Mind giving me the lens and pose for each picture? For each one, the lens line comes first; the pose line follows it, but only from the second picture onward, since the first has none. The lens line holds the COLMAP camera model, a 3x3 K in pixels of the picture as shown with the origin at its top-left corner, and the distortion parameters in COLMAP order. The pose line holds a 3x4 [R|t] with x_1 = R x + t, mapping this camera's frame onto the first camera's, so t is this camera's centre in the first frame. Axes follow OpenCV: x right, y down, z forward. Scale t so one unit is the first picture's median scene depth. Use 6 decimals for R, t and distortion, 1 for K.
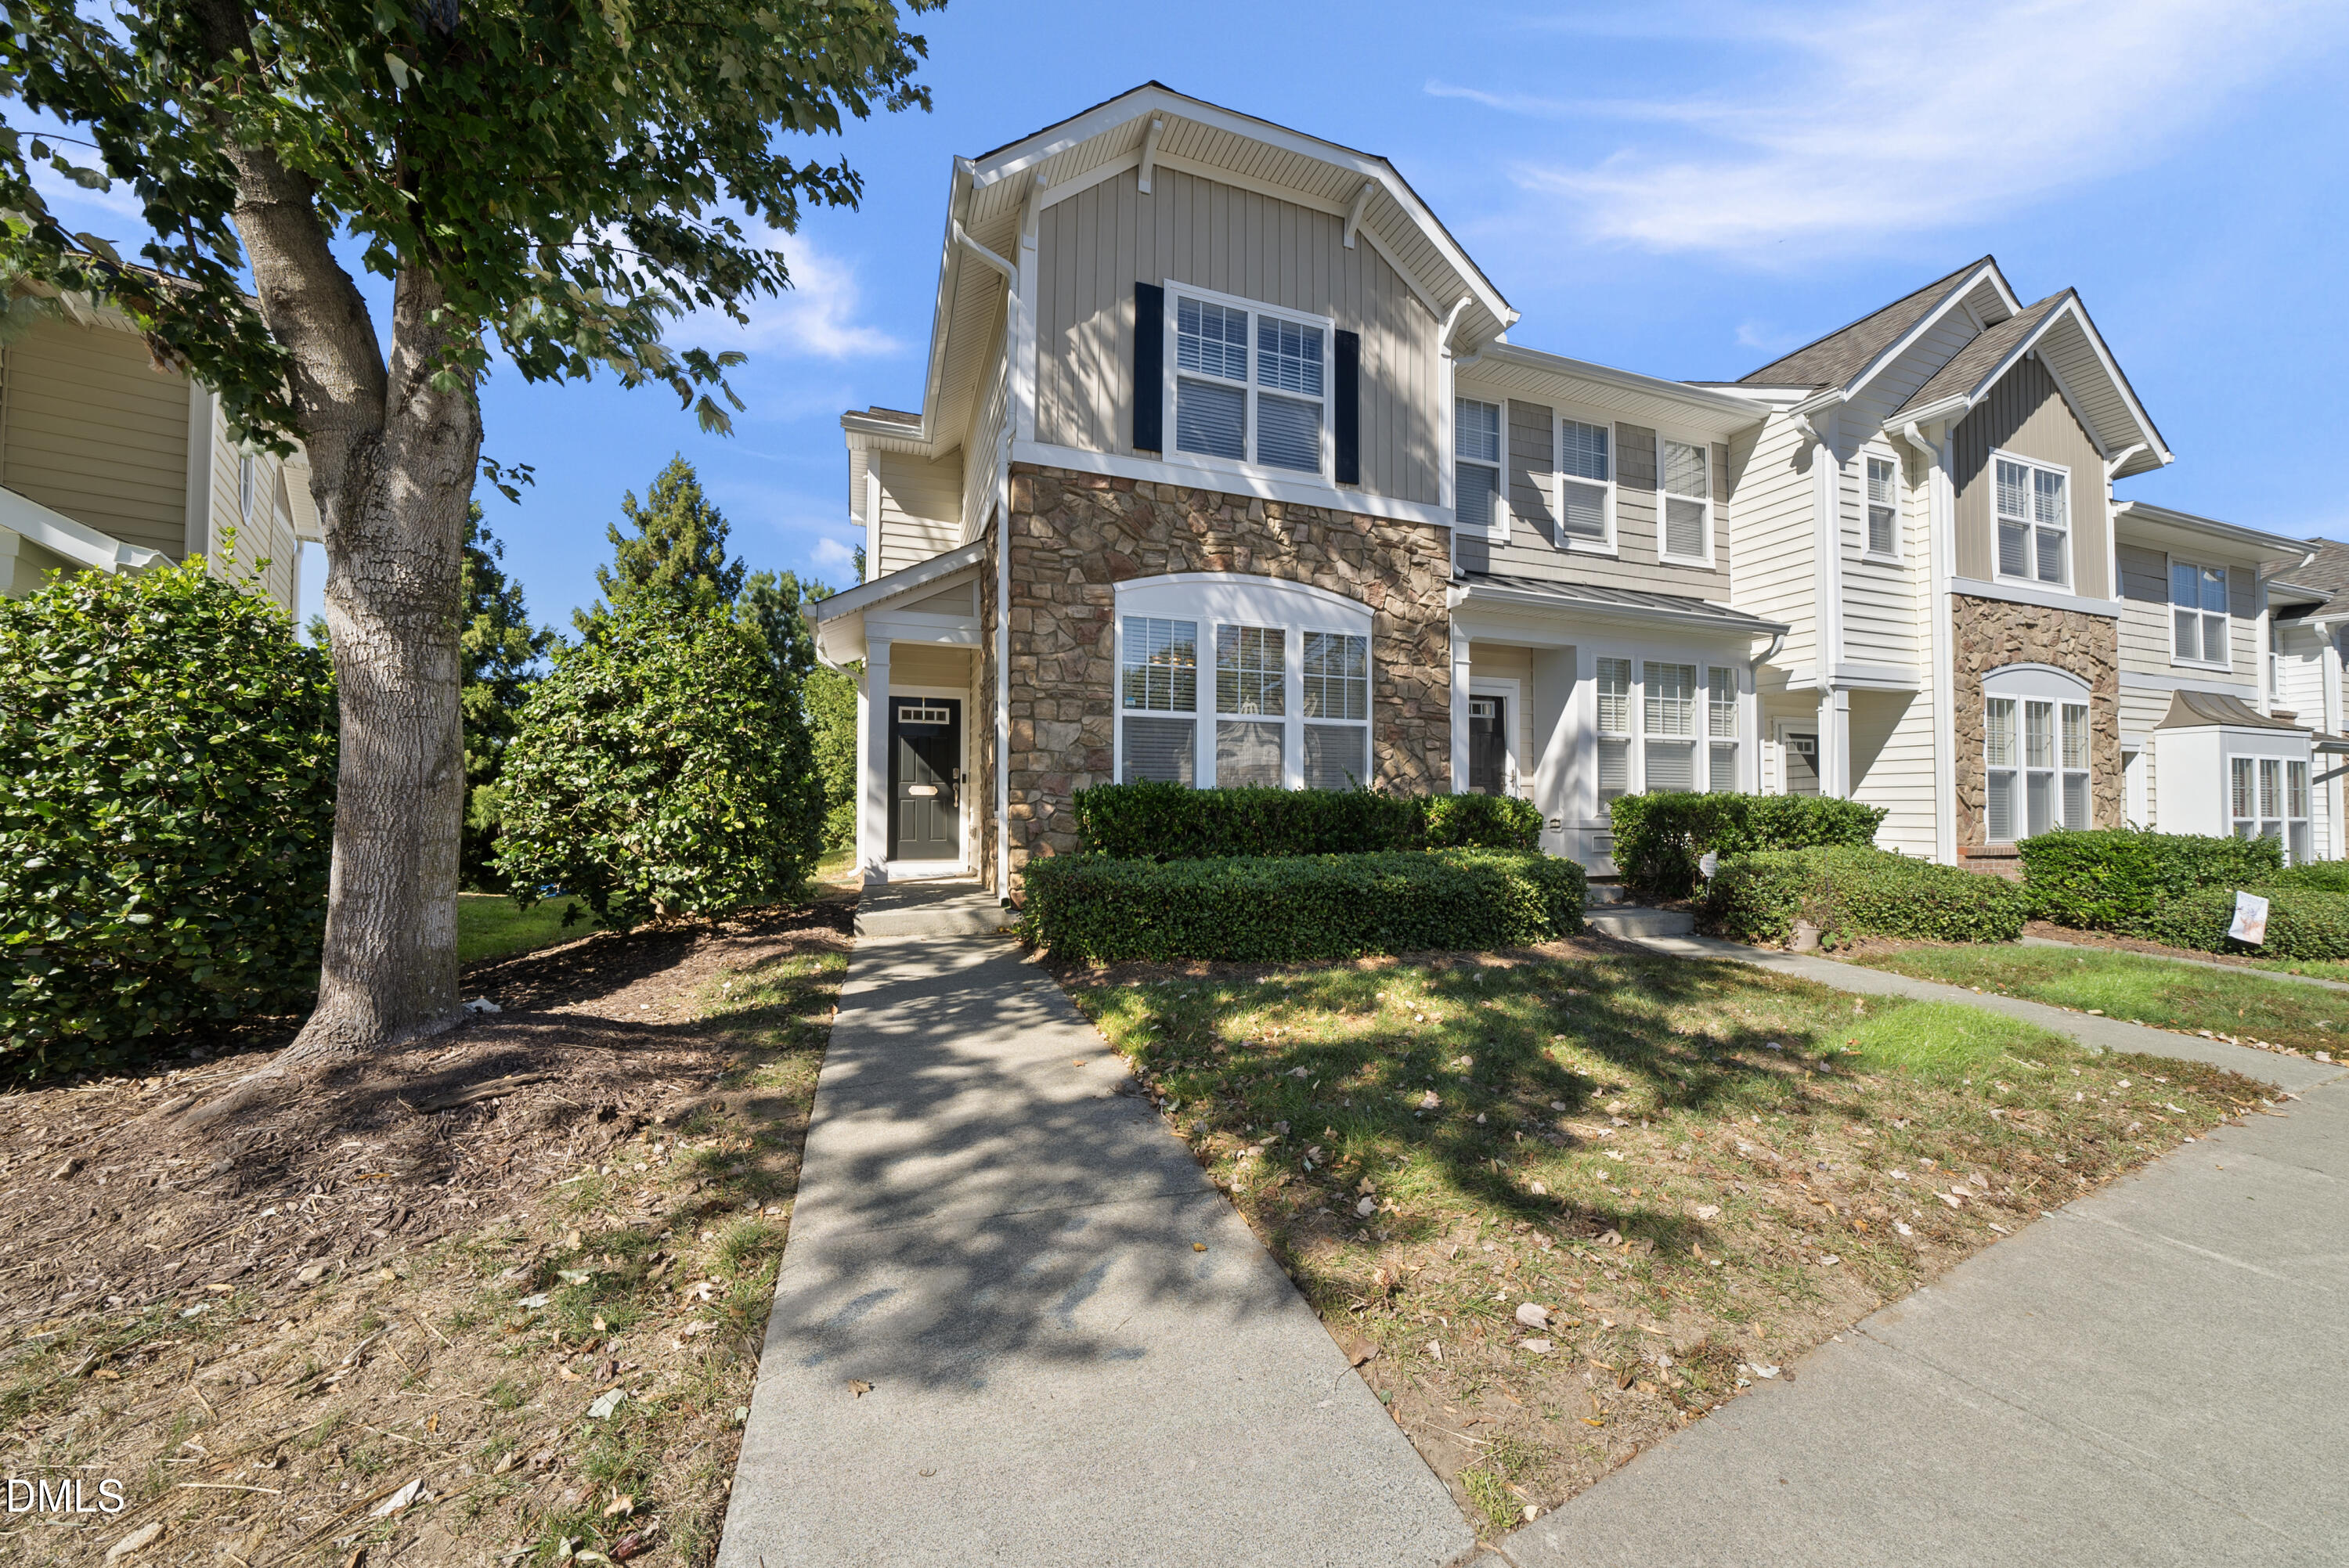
lens RADIAL K [[830.2, 0, 1172.4], [0, 830.2, 785.1], [0, 0, 1]] dist [-0.006645, 0.000286]
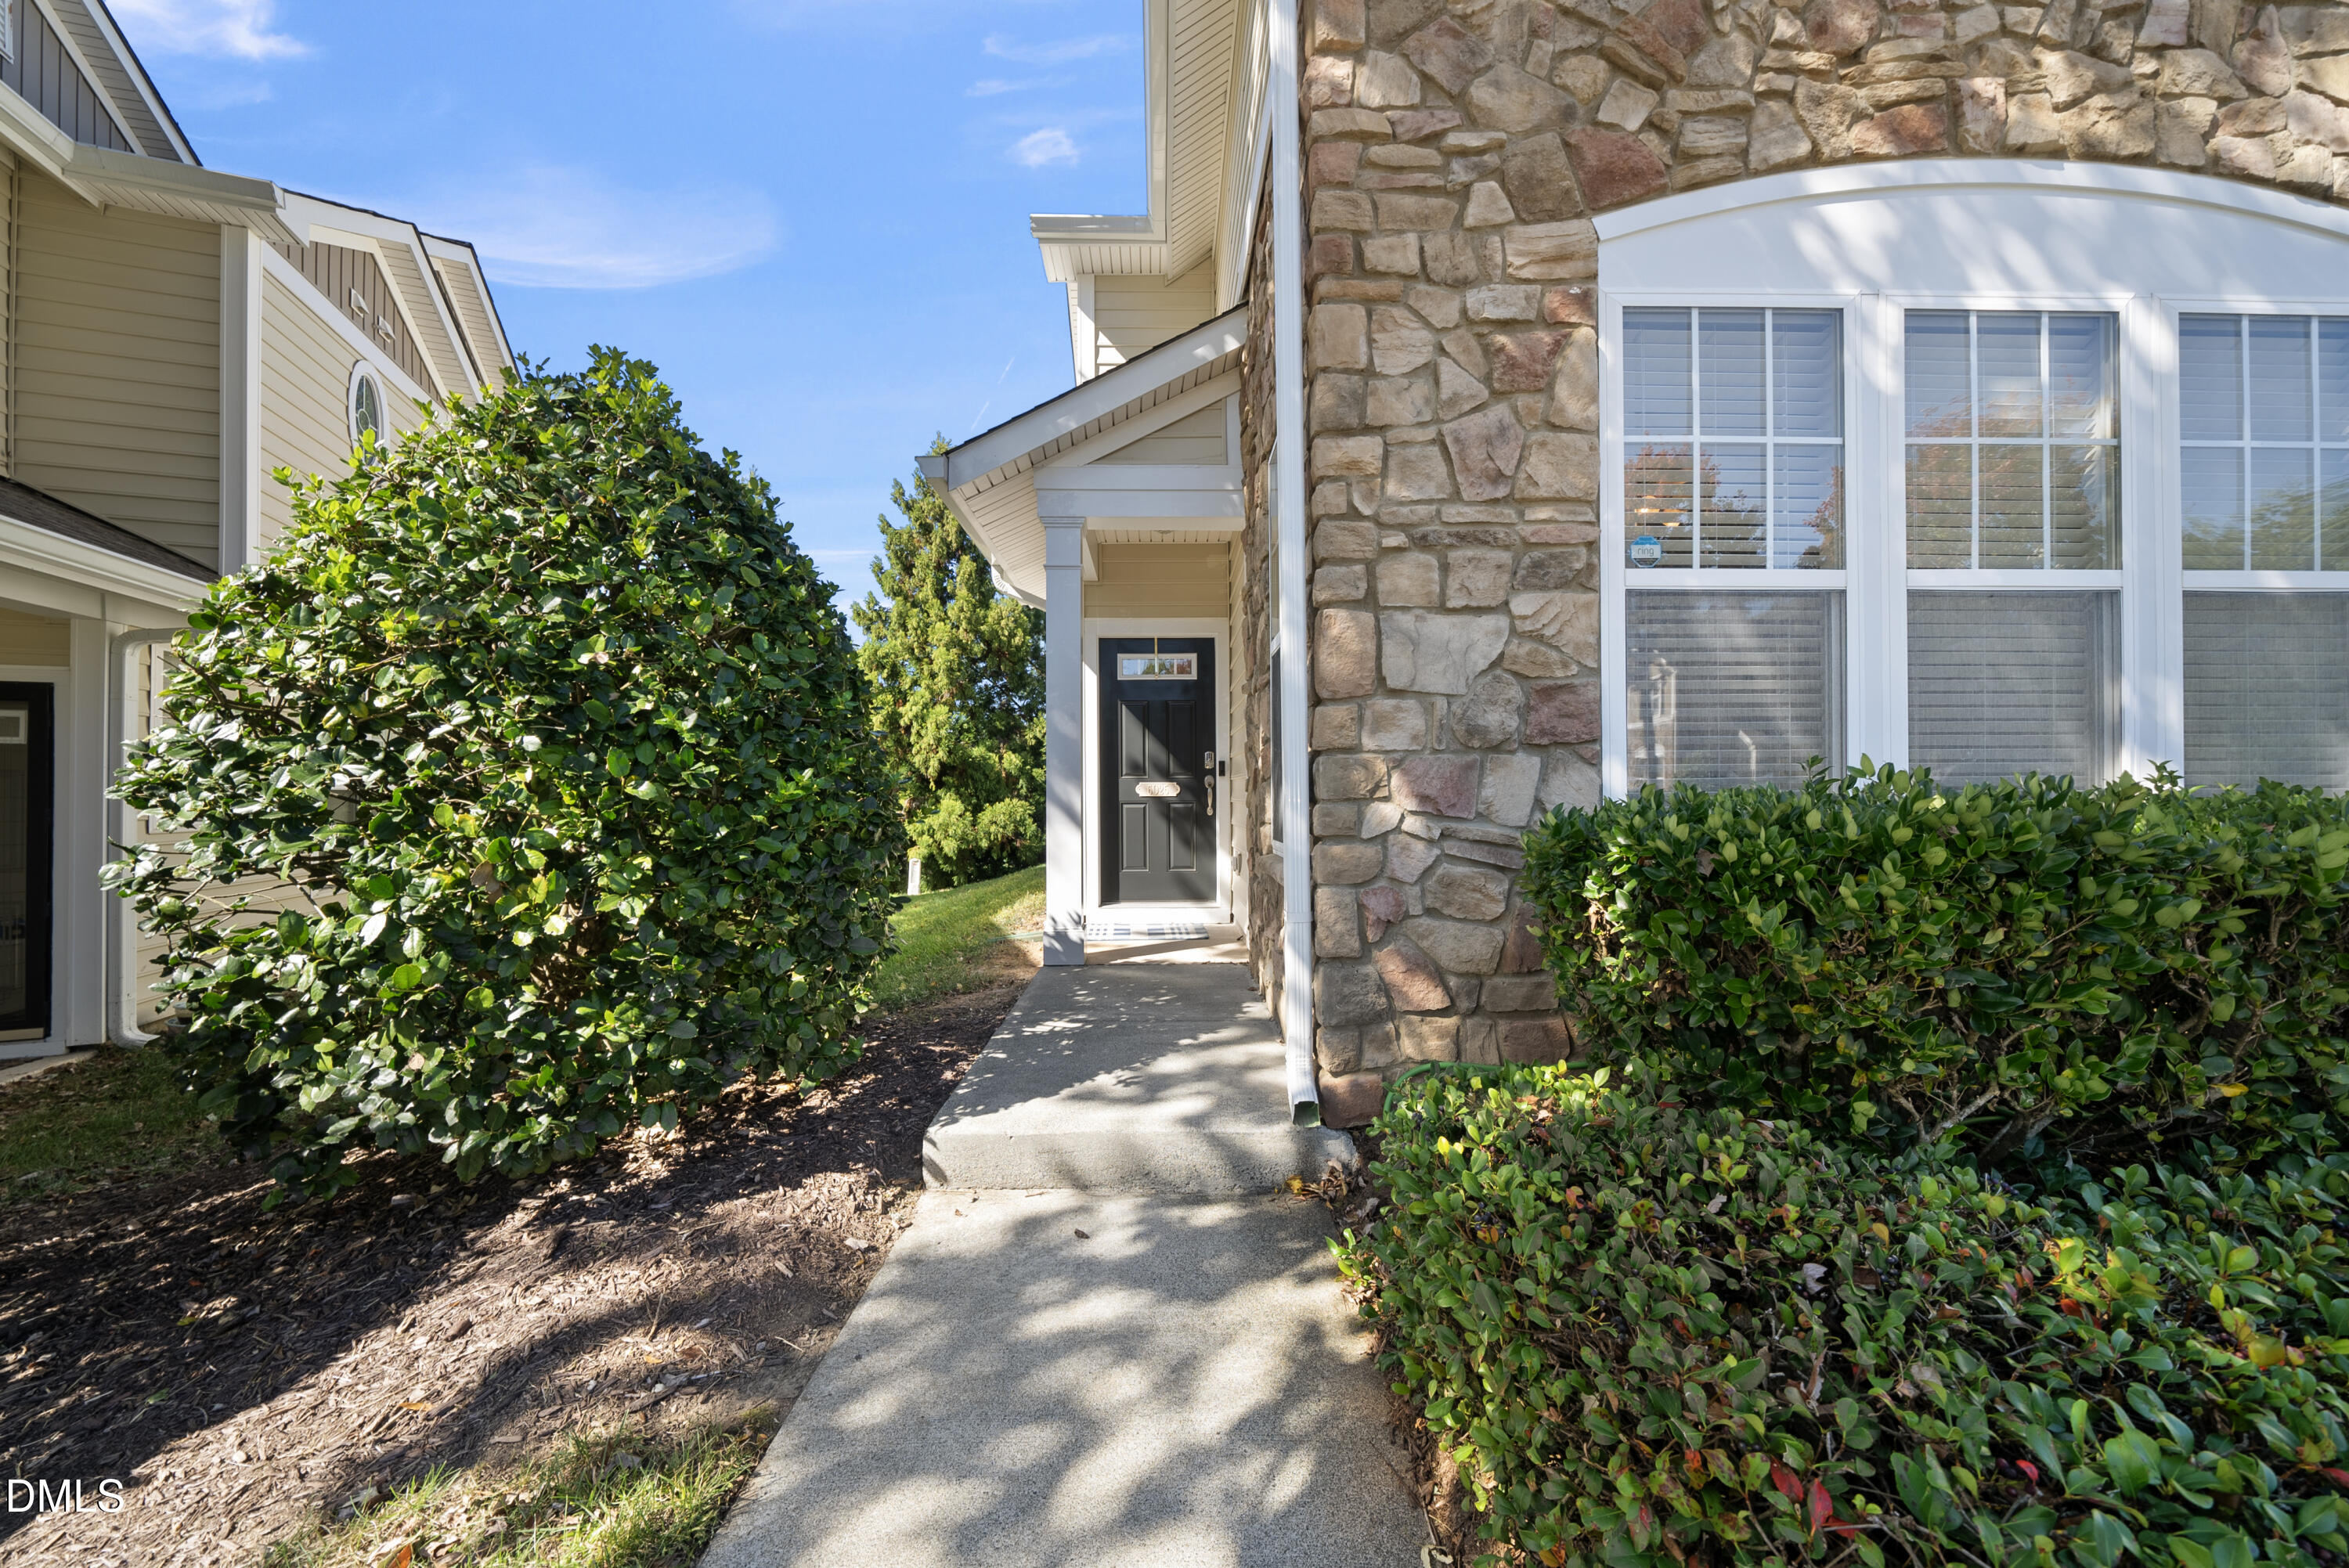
lens RADIAL K [[830.2, 0, 1172.4], [0, 830.2, 785.1], [0, 0, 1]] dist [-0.006645, 0.000286]
pose [[0.946072, -0.012556, -0.323713, -0.112842], [0.018889, 0.999687, 0.016430, -0.007924], [0.323405, -0.021659, 0.946013, 0.522146]]
